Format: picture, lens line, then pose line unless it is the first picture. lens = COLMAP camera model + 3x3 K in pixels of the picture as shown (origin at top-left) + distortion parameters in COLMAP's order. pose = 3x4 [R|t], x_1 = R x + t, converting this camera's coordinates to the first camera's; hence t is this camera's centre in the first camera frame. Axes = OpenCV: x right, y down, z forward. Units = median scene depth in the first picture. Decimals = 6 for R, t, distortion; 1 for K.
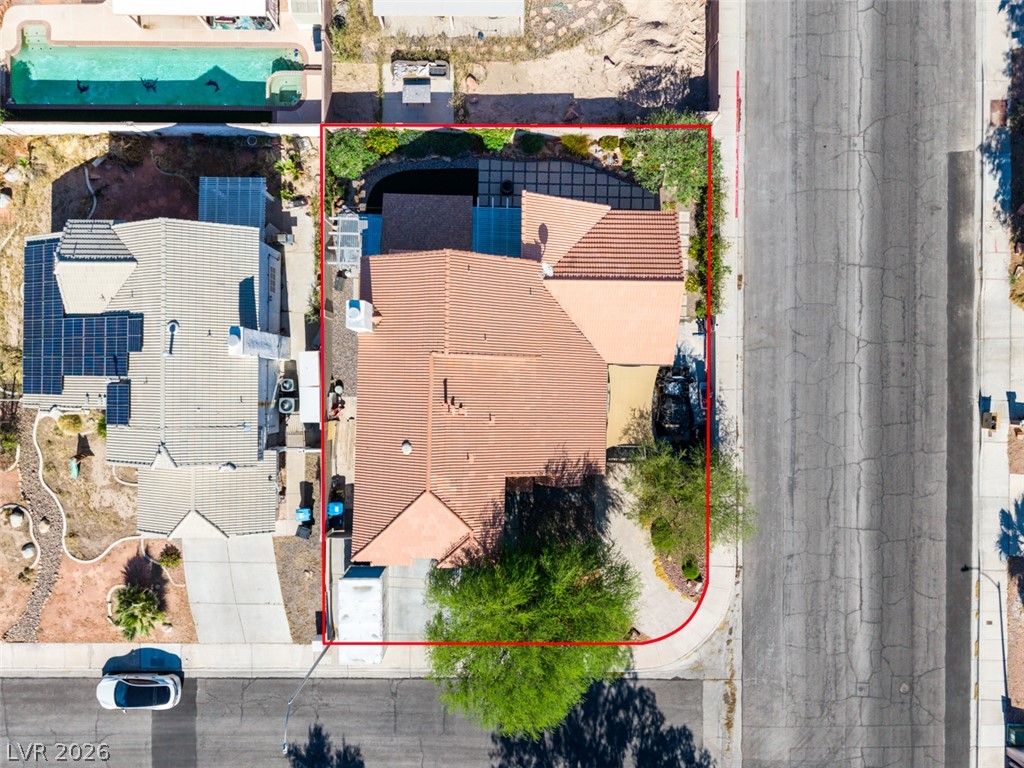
lens RADIAL K [[687.8, 0, 511.1], [0, 687.8, 384.6], [0, 0, 1]] dist [0.010351, -0.007139]
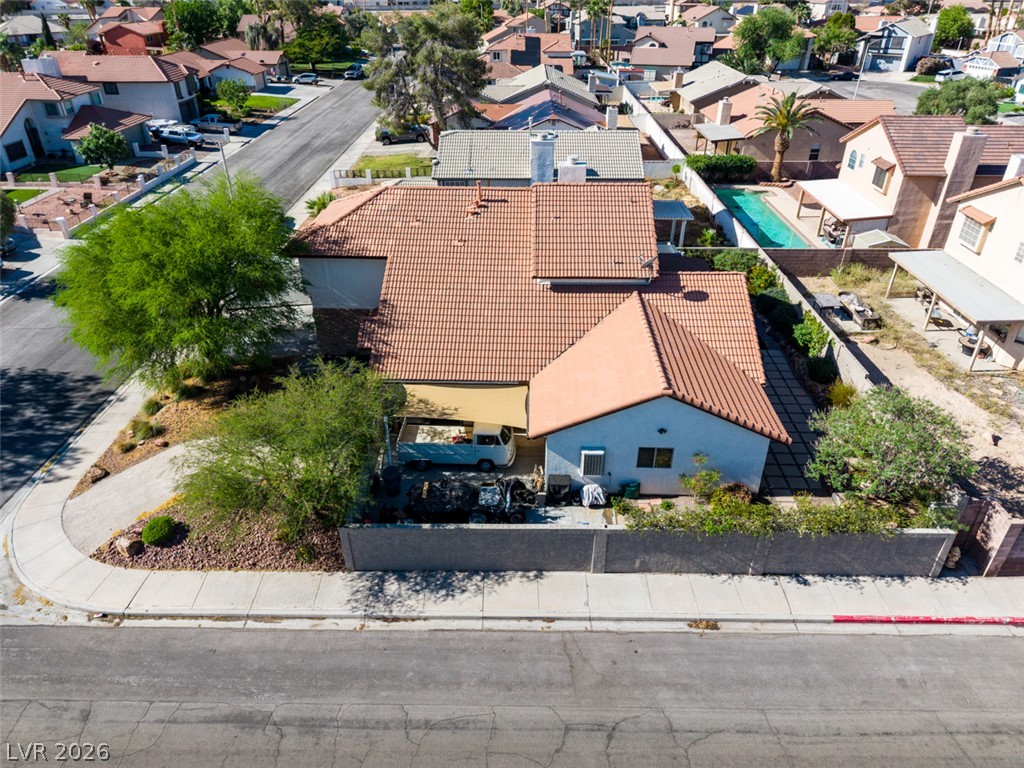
lens RADIAL K [[687.8, 0, 511.4], [0, 687.8, 384.6], [0, 0, 1]] dist [0.010351, -0.007139]
pose [[-0.008681, 0.515589, -0.856792, 0.664444], [-0.999960, -0.002718, 0.008496, -0.017417], [0.002052, 0.856832, 0.515592, 0.605646]]
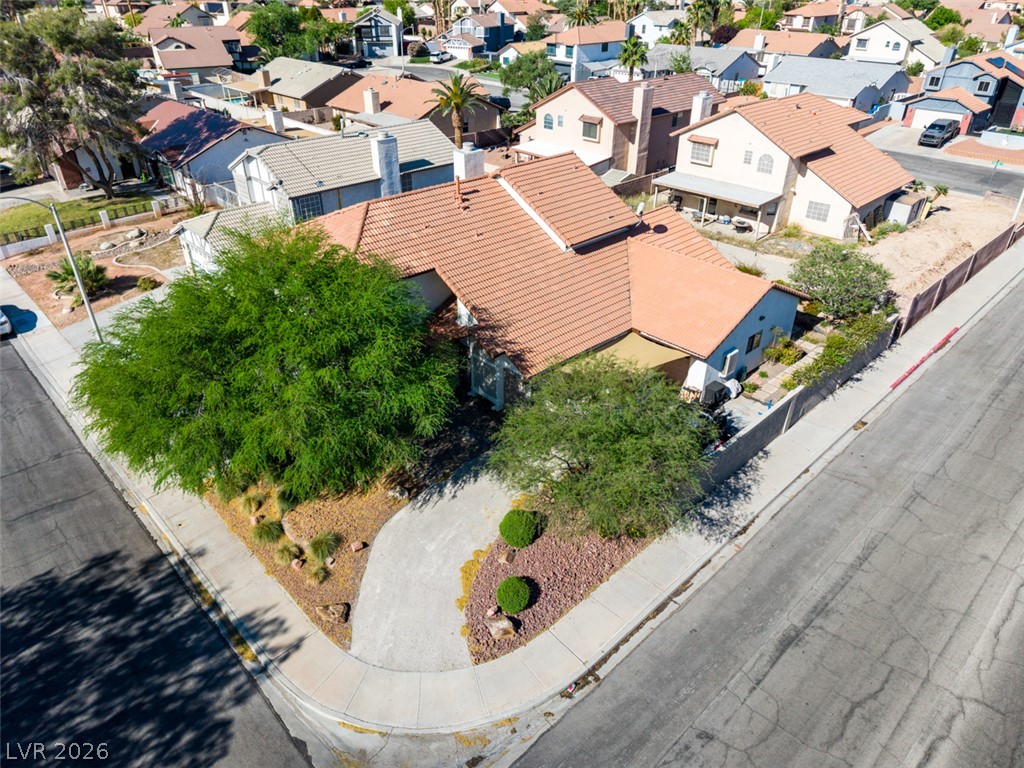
lens RADIAL K [[687.8, 0, 513.8], [0, 687.8, 383.5], [0, 0, 1]] dist [0.010351, -0.007139]
pose [[0.697362, 0.372268, -0.612456, 0.500357], [-0.716718, 0.360878, -0.596726, 0.503792], [-0.001120, 0.855093, 0.518473, 0.605146]]
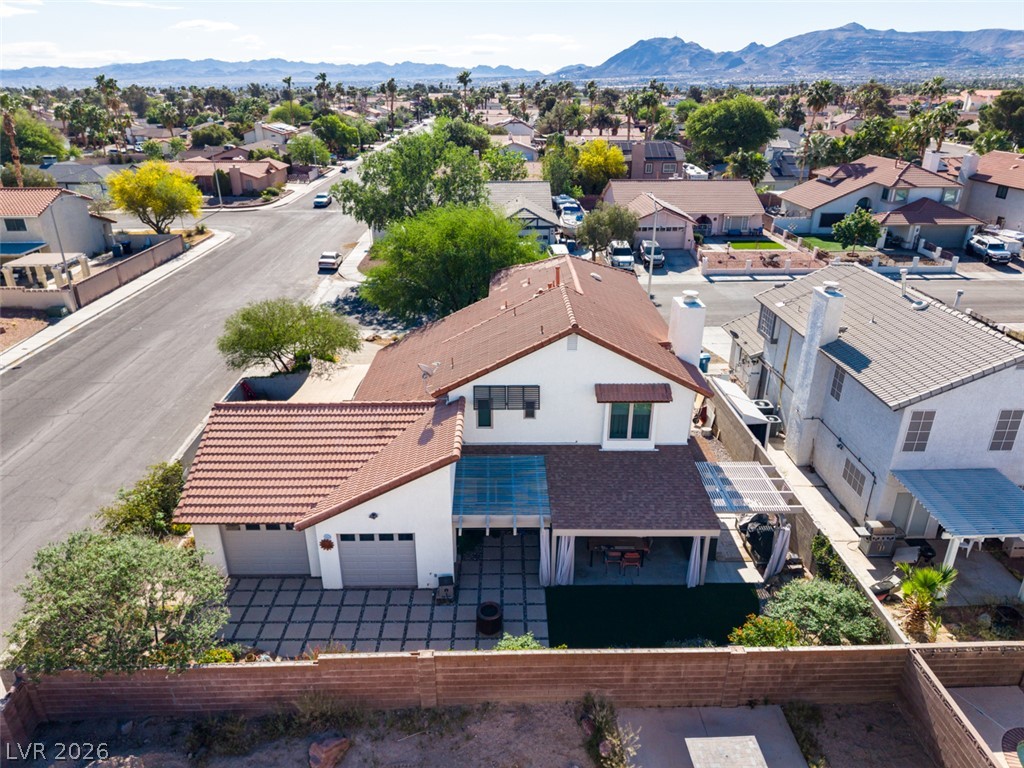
lens RADIAL K [[687.8, 0, 507.6], [0, 687.8, 383.8], [0, 0, 1]] dist [0.010351, -0.007139]
pose [[-0.999531, 0.011442, -0.028417, -0.005540], [-0.030624, -0.397155, 0.917240, -0.650129], [-0.000790, 0.917680, 0.397319, 0.631520]]
